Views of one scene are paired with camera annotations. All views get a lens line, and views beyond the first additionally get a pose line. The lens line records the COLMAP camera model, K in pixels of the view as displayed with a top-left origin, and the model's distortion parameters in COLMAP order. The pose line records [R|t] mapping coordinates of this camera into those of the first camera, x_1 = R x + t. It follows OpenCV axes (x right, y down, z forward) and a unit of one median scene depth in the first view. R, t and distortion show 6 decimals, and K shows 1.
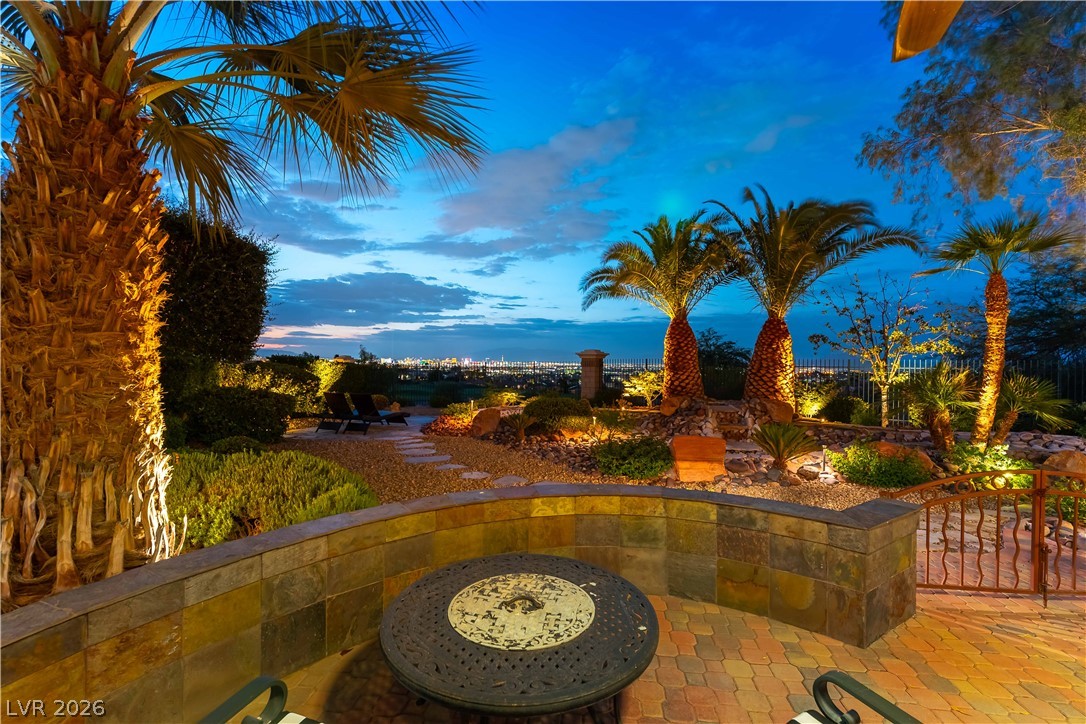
lens RADIAL K [[481.1, 0, 546.5], [0, 481.1, 362.1], [0, 0, 1]] dist [-0.001325, -0.000132]
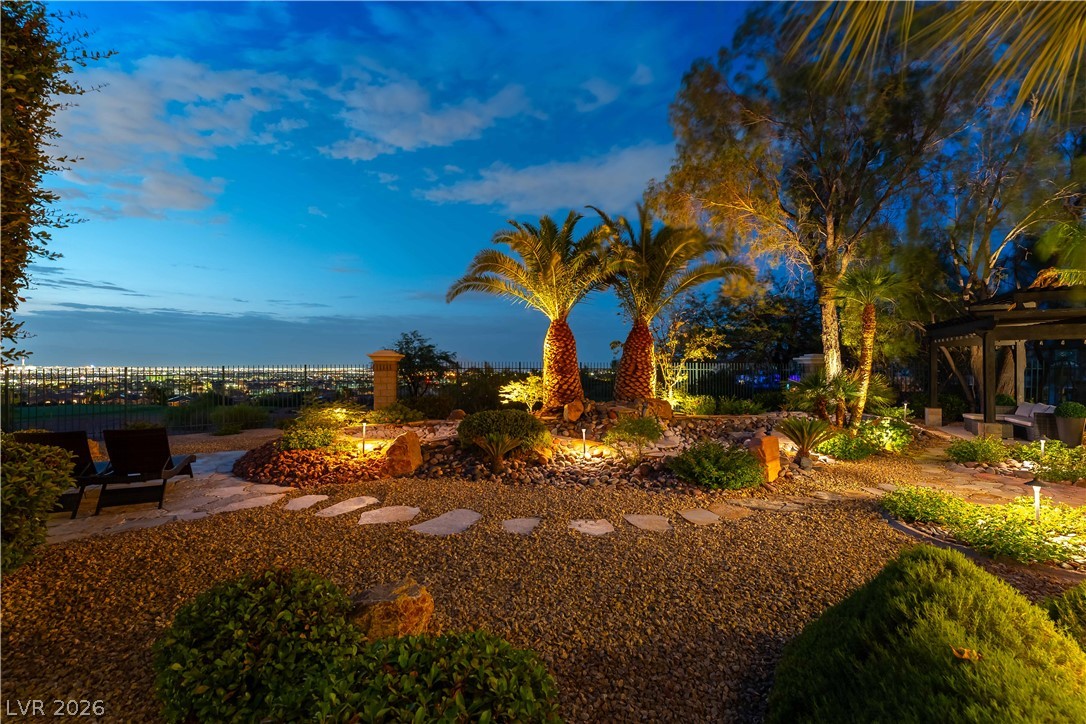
lens RADIAL K [[481.1, 0, 543.2], [0, 481.1, 365.0], [0, 0, 1]] dist [-0.001325, -0.000132]
pose [[0.719538, -0.002404, 0.694449, -0.433664], [0.003783, 0.999993, -0.000458, 0.000039], [-0.694443, 0.002956, 0.719542, 0.334908]]
